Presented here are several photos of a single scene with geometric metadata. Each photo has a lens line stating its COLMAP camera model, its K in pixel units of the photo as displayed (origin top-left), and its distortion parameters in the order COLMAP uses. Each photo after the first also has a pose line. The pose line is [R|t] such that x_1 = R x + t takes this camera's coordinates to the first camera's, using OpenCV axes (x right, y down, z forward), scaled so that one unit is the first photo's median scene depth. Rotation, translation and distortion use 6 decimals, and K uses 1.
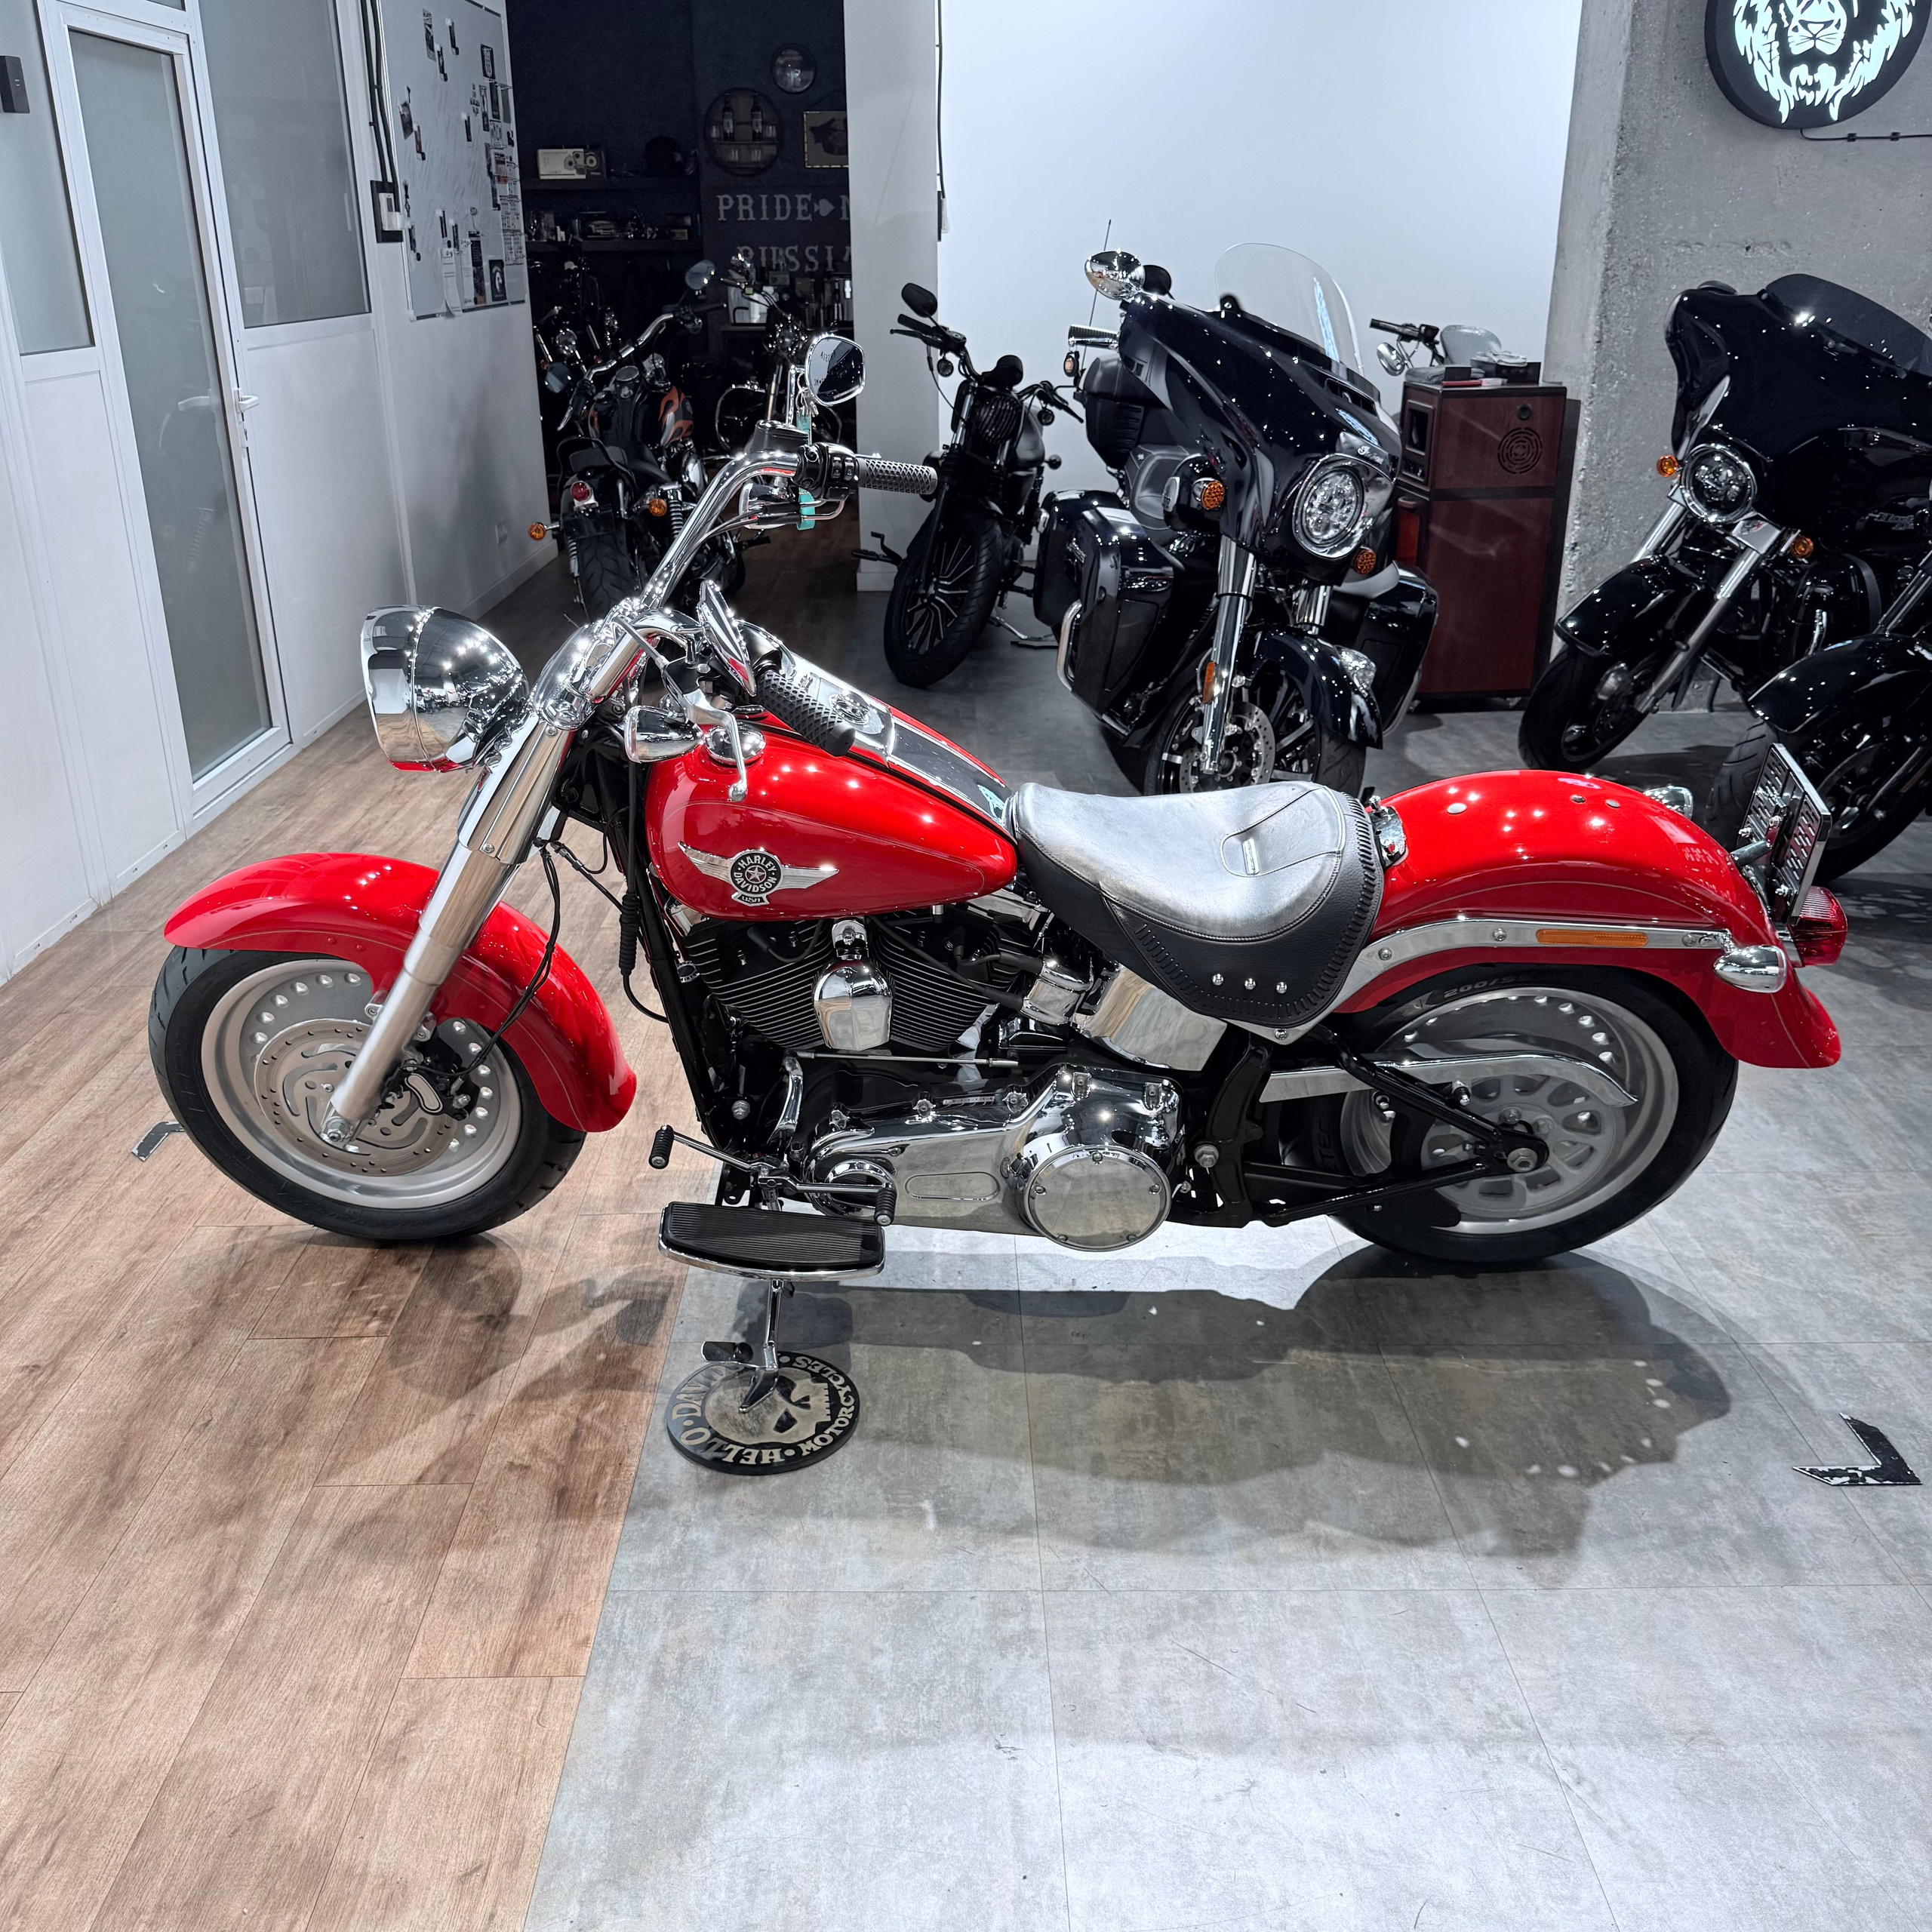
lens RADIAL K [[1849.2, 0, 949.8], [0, 1849.2, 955.0], [0, 0, 1]] dist [-0.007021, 0.000000]
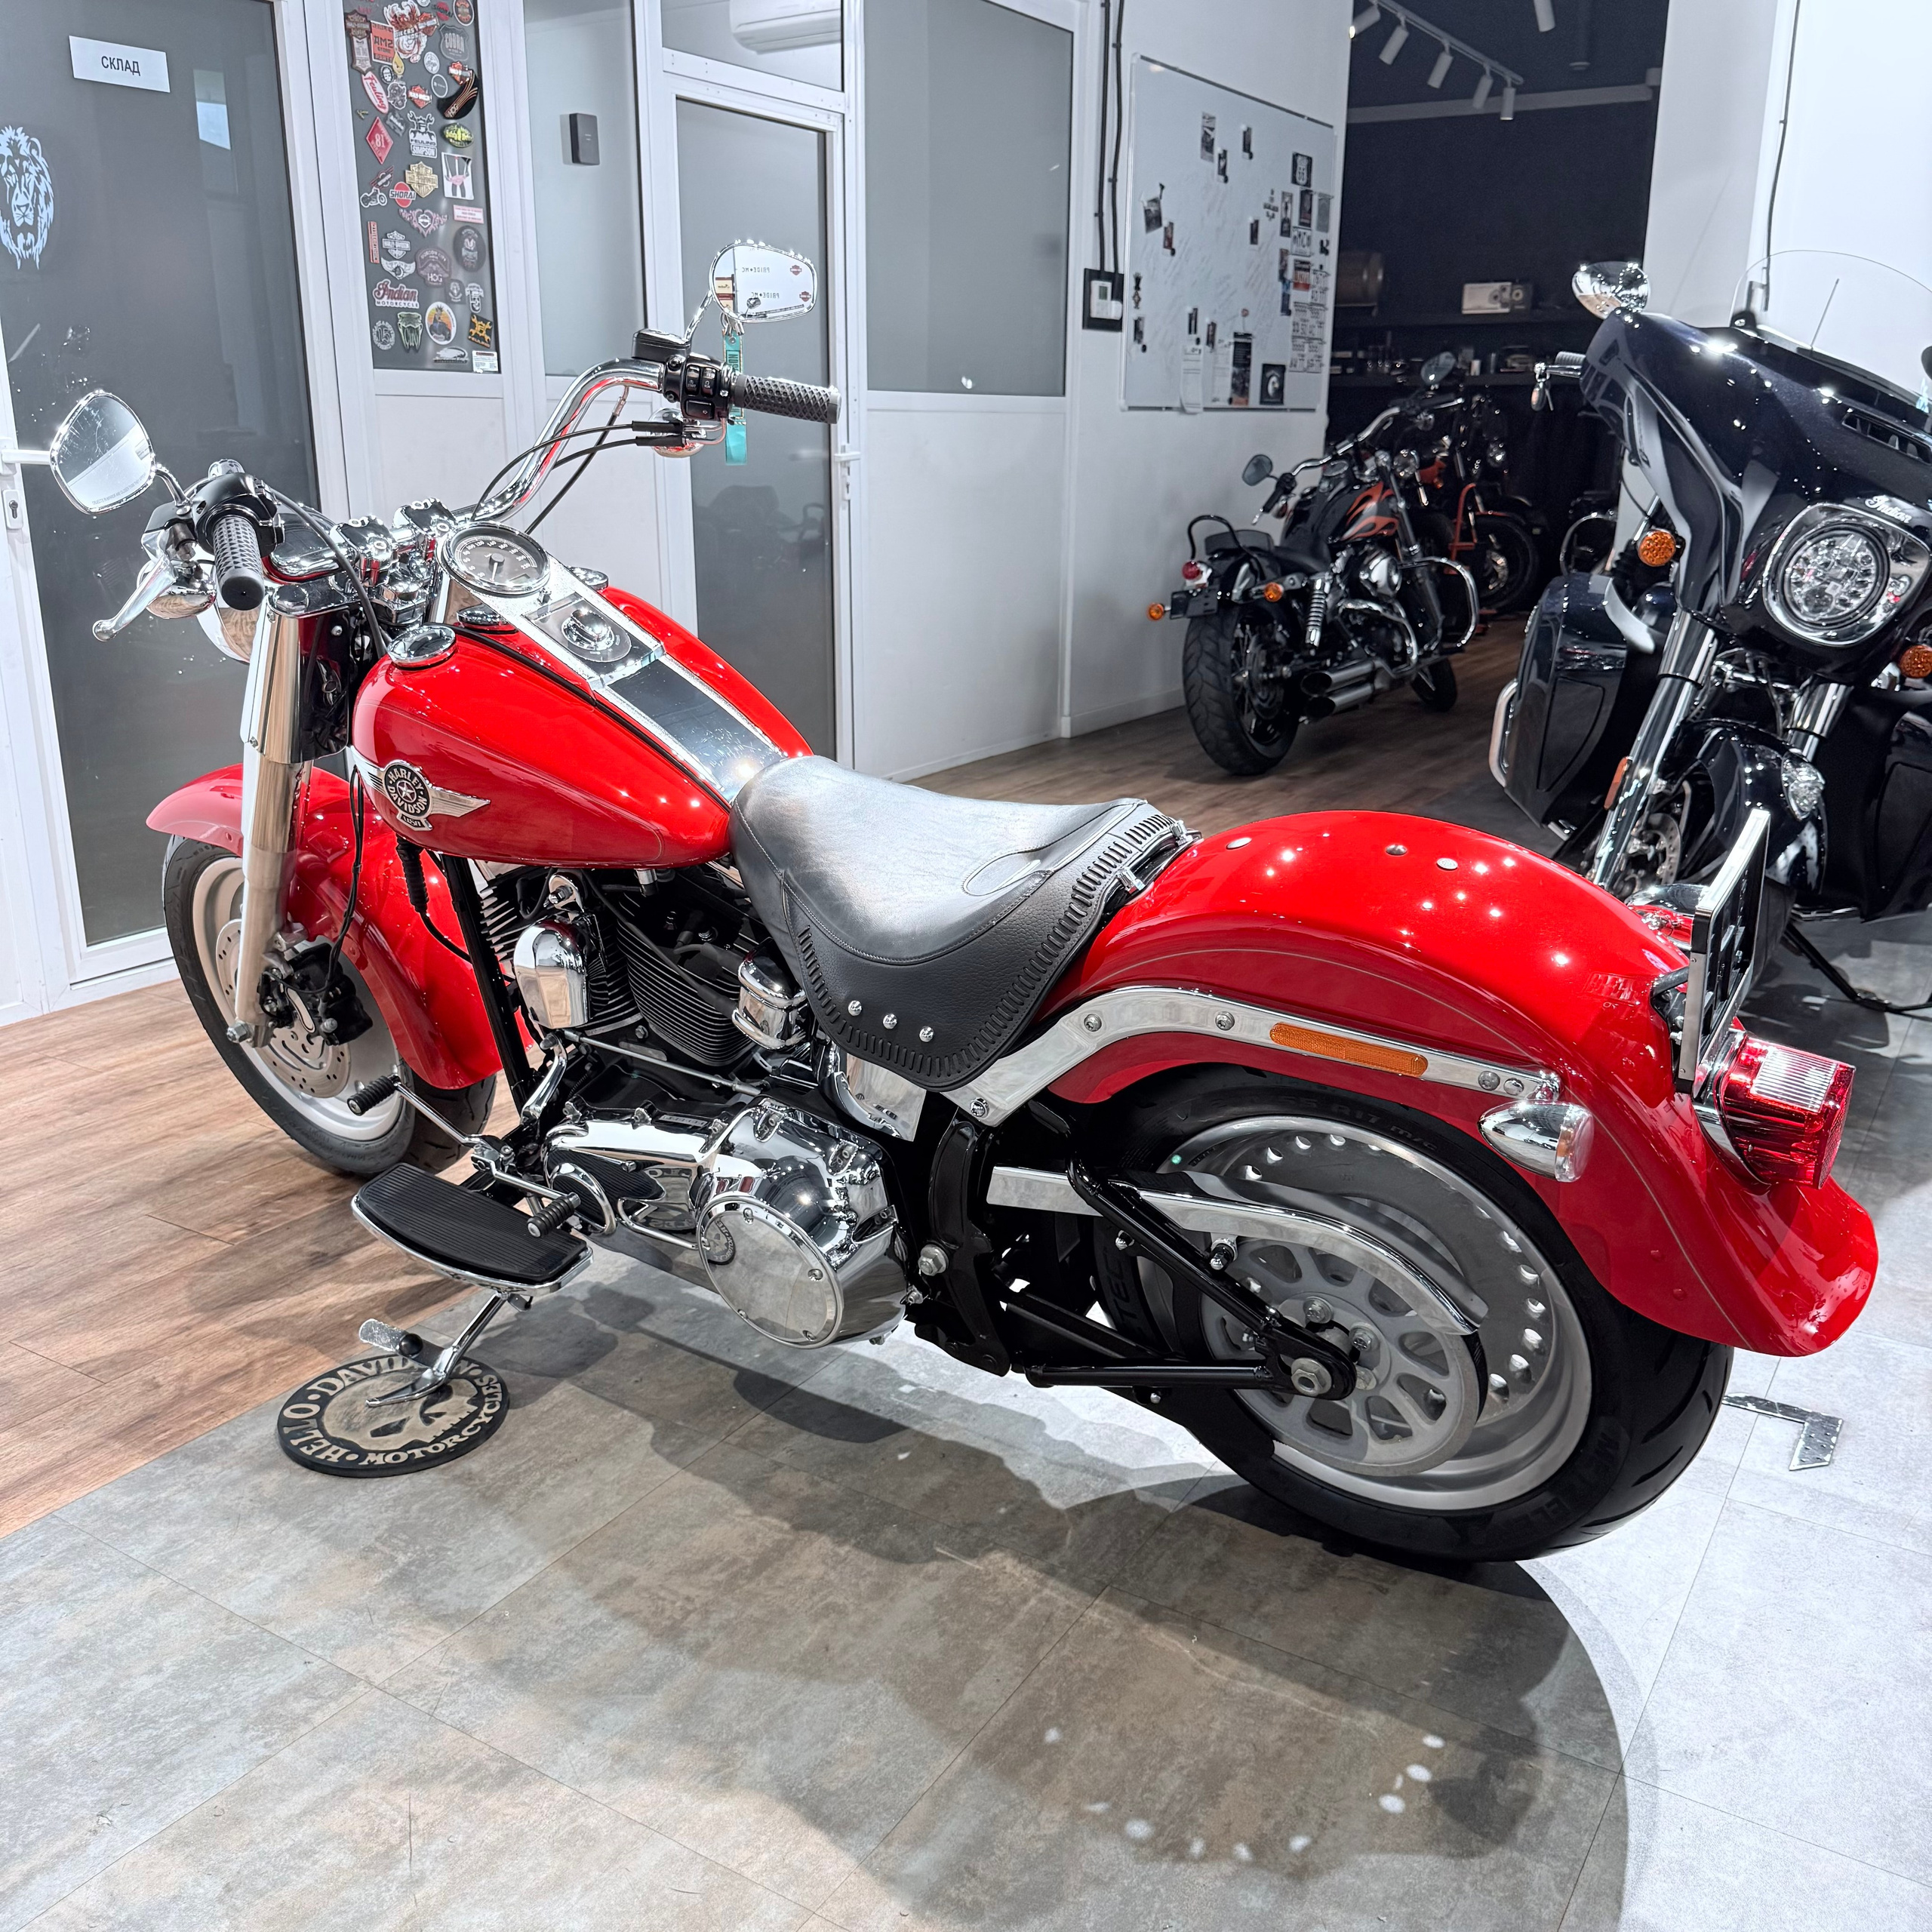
lens RADIAL K [[1849.2, 0, 963.4], [0, 1849.2, 963.3], [0, 0, 1]] dist [-0.007021, 0.000000]
pose [[0.845316, 0.156741, -0.510757, 0.506362], [-0.201100, 0.979035, -0.032379, 0.010554], [0.494974, 0.130084, 0.859115, 0.327530]]
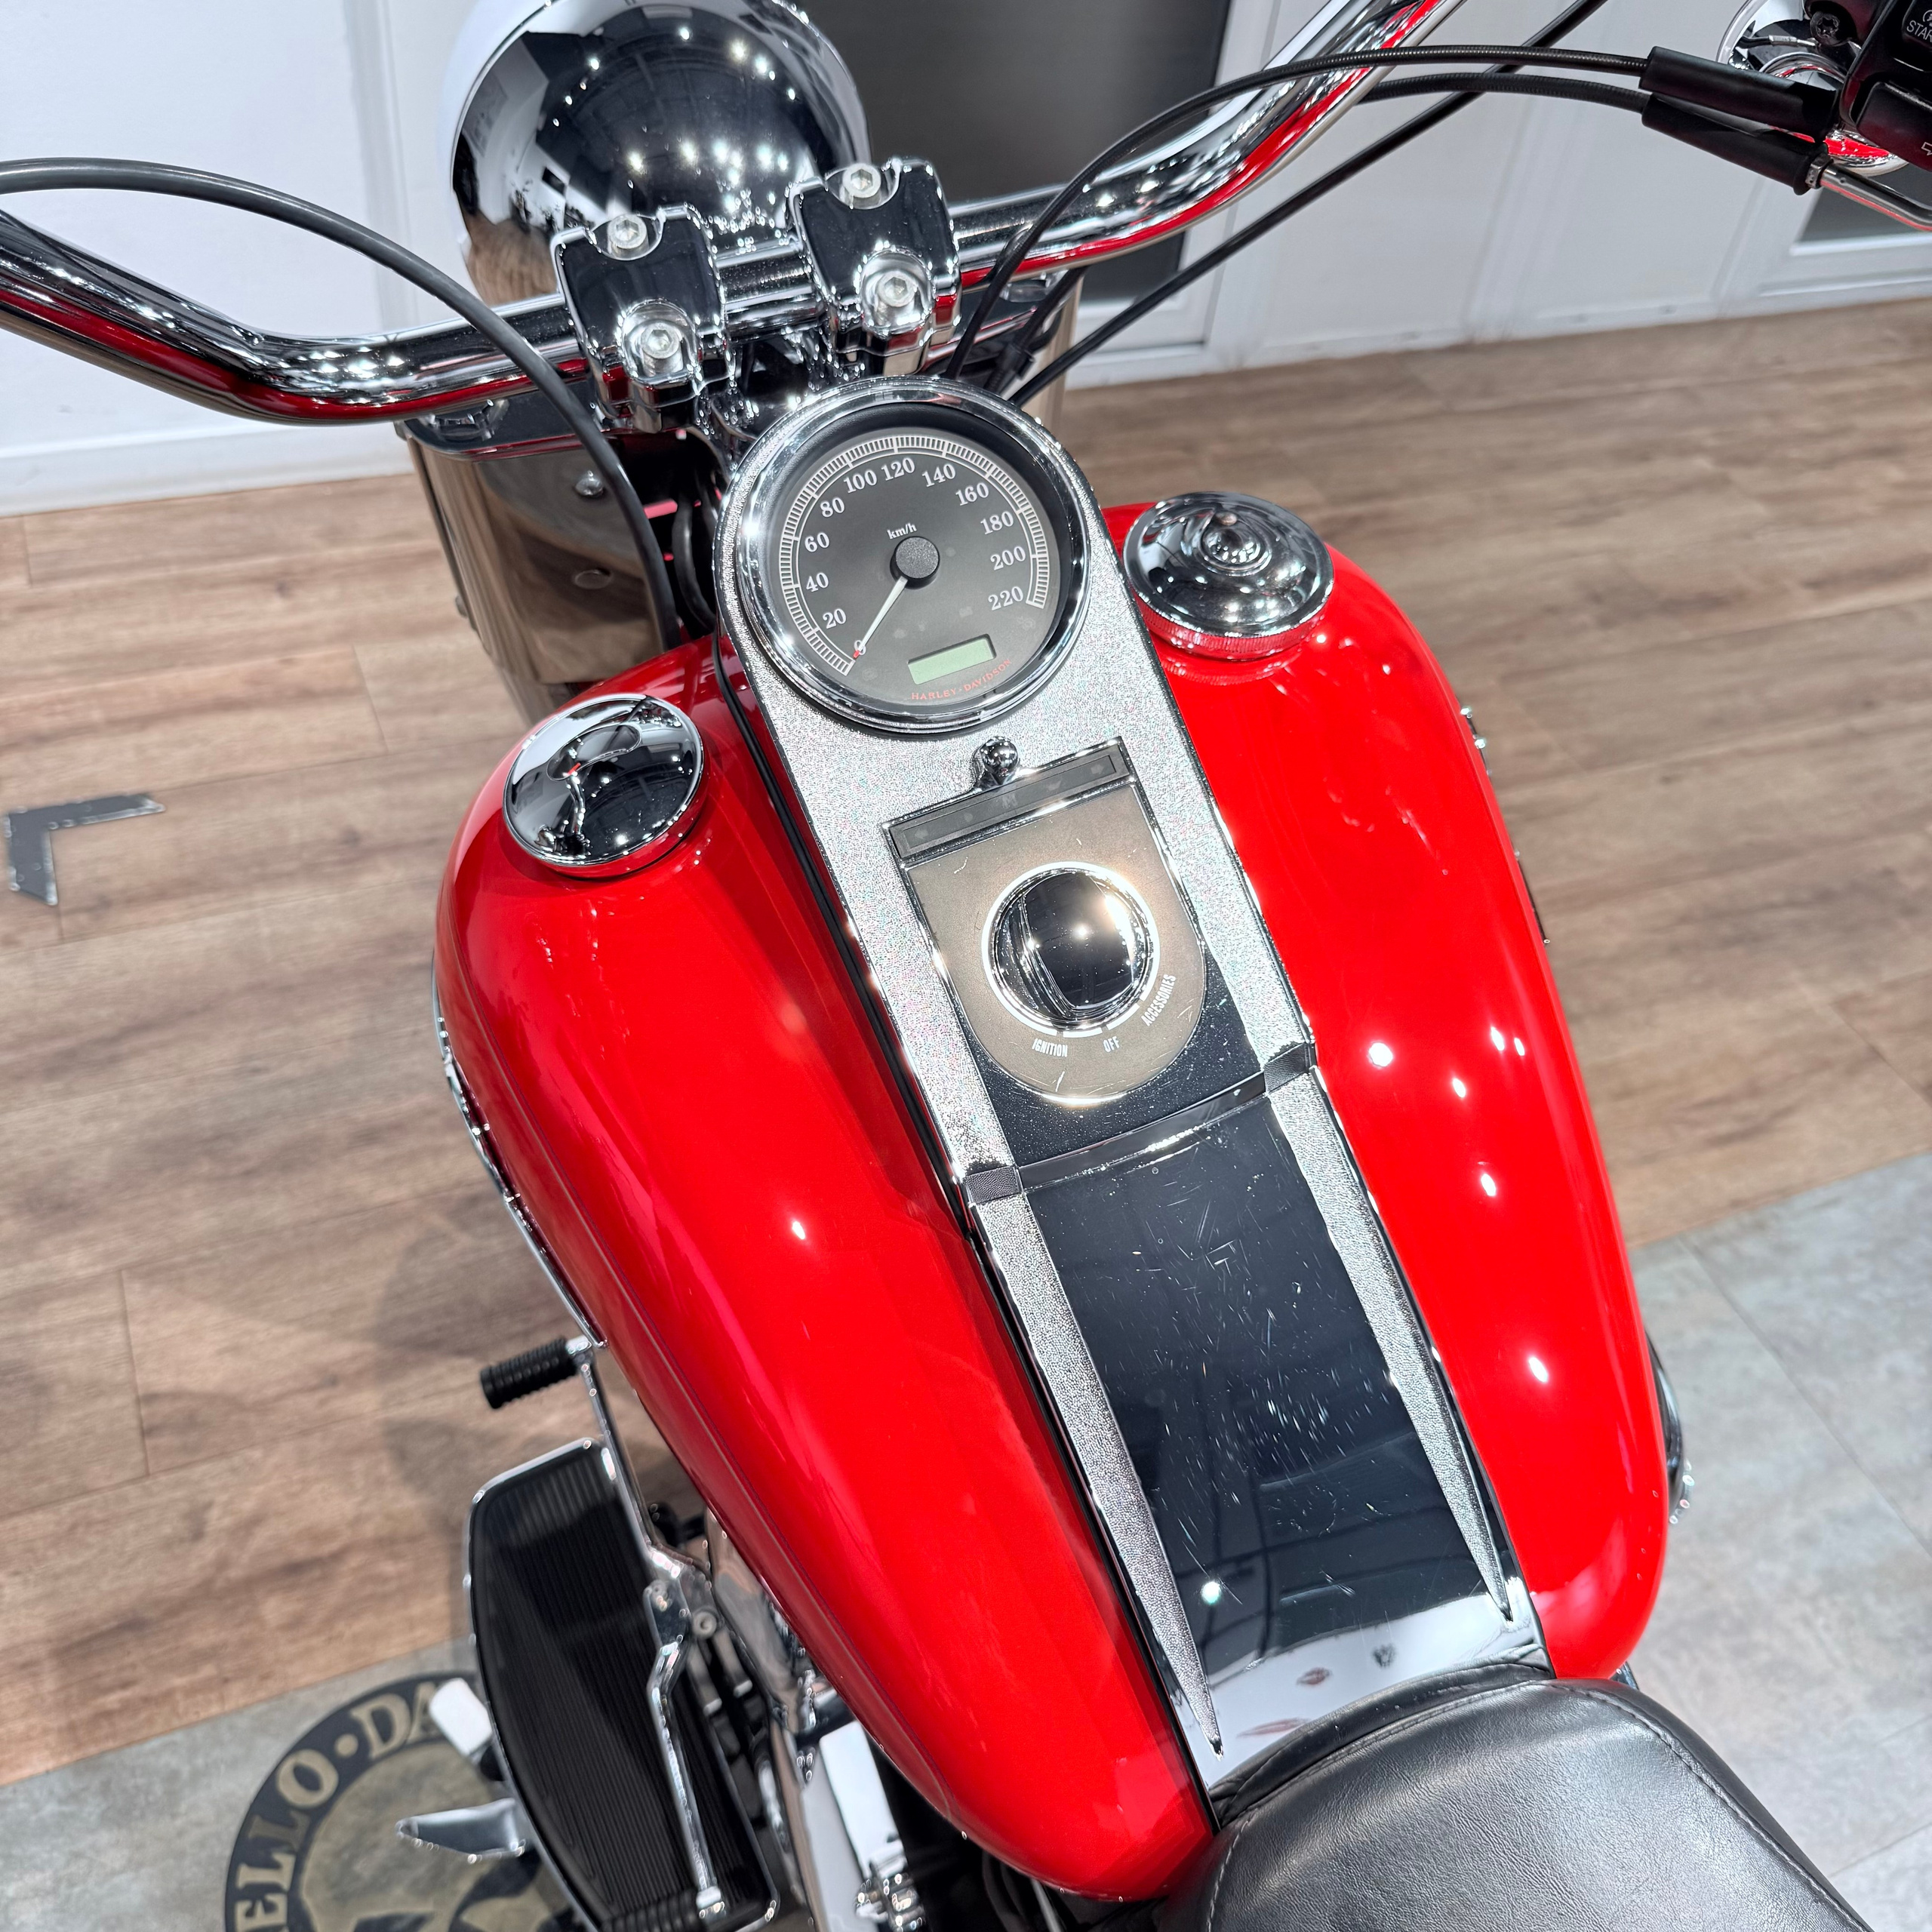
lens RADIAL K [[1849.2, 0, 965.8], [0, 1849.2, 962.7], [0, 0, 1]] dist [-0.007021, 0.000000]
pose [[0.384393, 0.683781, -0.620231, 0.086878], [-0.435740, 0.726687, 0.531091, -0.232589], [0.813863, 0.066111, 0.577283, 0.760789]]
